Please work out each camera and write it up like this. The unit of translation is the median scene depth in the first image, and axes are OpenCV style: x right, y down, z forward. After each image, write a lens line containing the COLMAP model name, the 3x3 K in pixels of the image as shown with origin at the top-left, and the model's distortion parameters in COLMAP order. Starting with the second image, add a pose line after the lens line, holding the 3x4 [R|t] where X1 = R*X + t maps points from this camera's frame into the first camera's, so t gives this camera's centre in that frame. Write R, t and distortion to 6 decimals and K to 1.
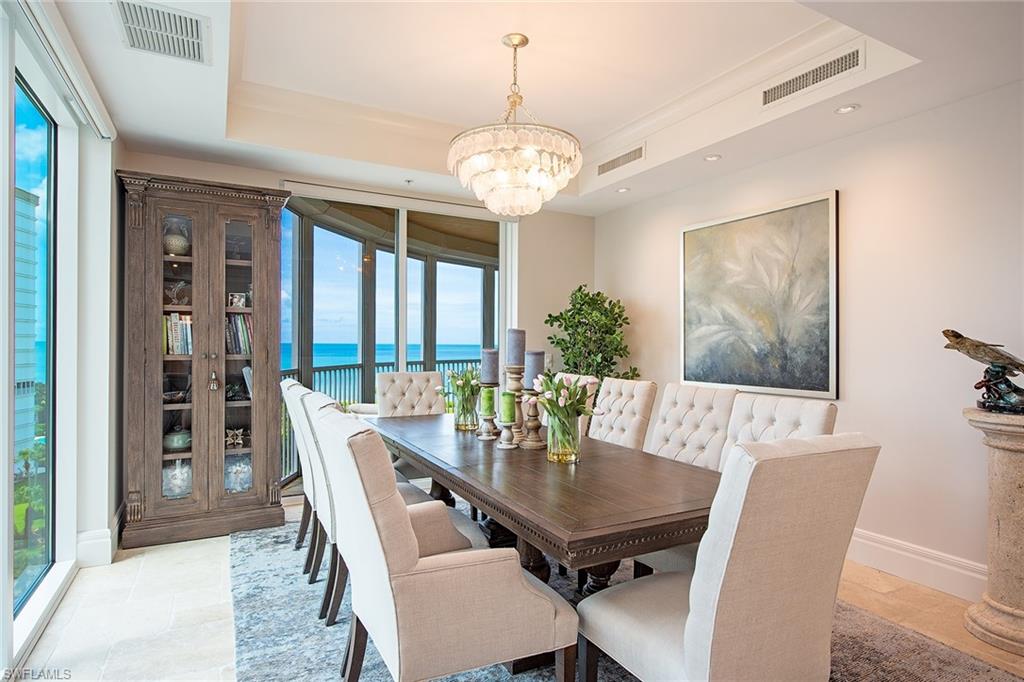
lens RADIAL K [[581.8, 0, 507.6], [0, 581.8, 342.2], [0, 0, 1]] dist [0.006621, 0.000399]
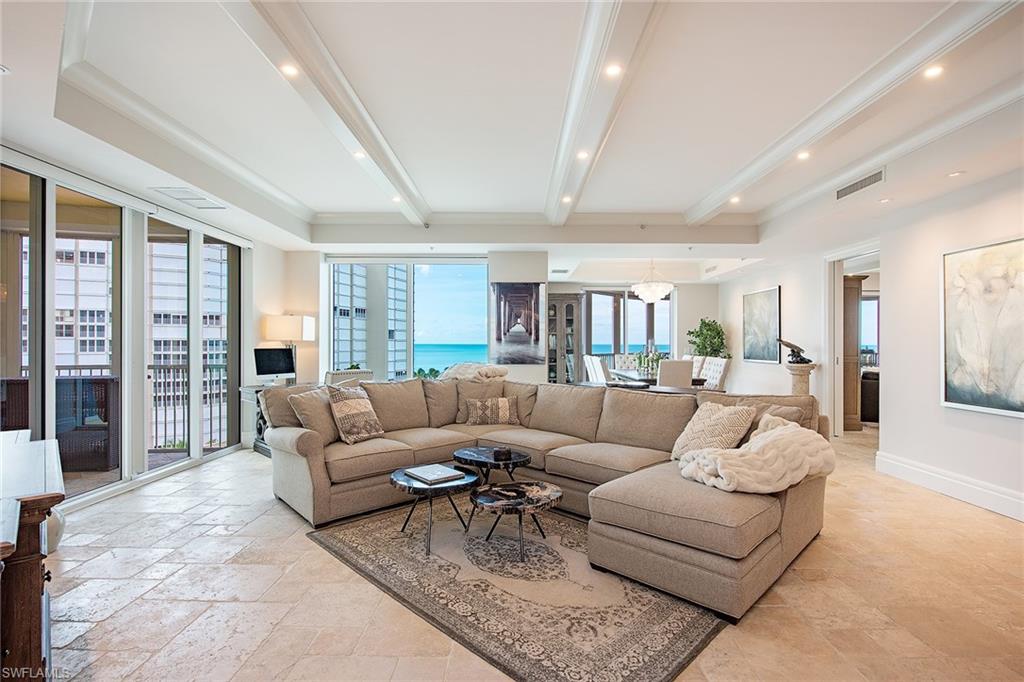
lens RADIAL K [[522.7, 0, 509.8], [0, 522.7, 344.6], [0, 0, 1]] dist [0.002999, 0.000274]
pose [[0.874974, -0.004558, -0.484149, 0.557868], [0.003514, 0.999989, -0.003063, 0.012646], [0.484157, 0.000979, 0.874980, -1.466366]]
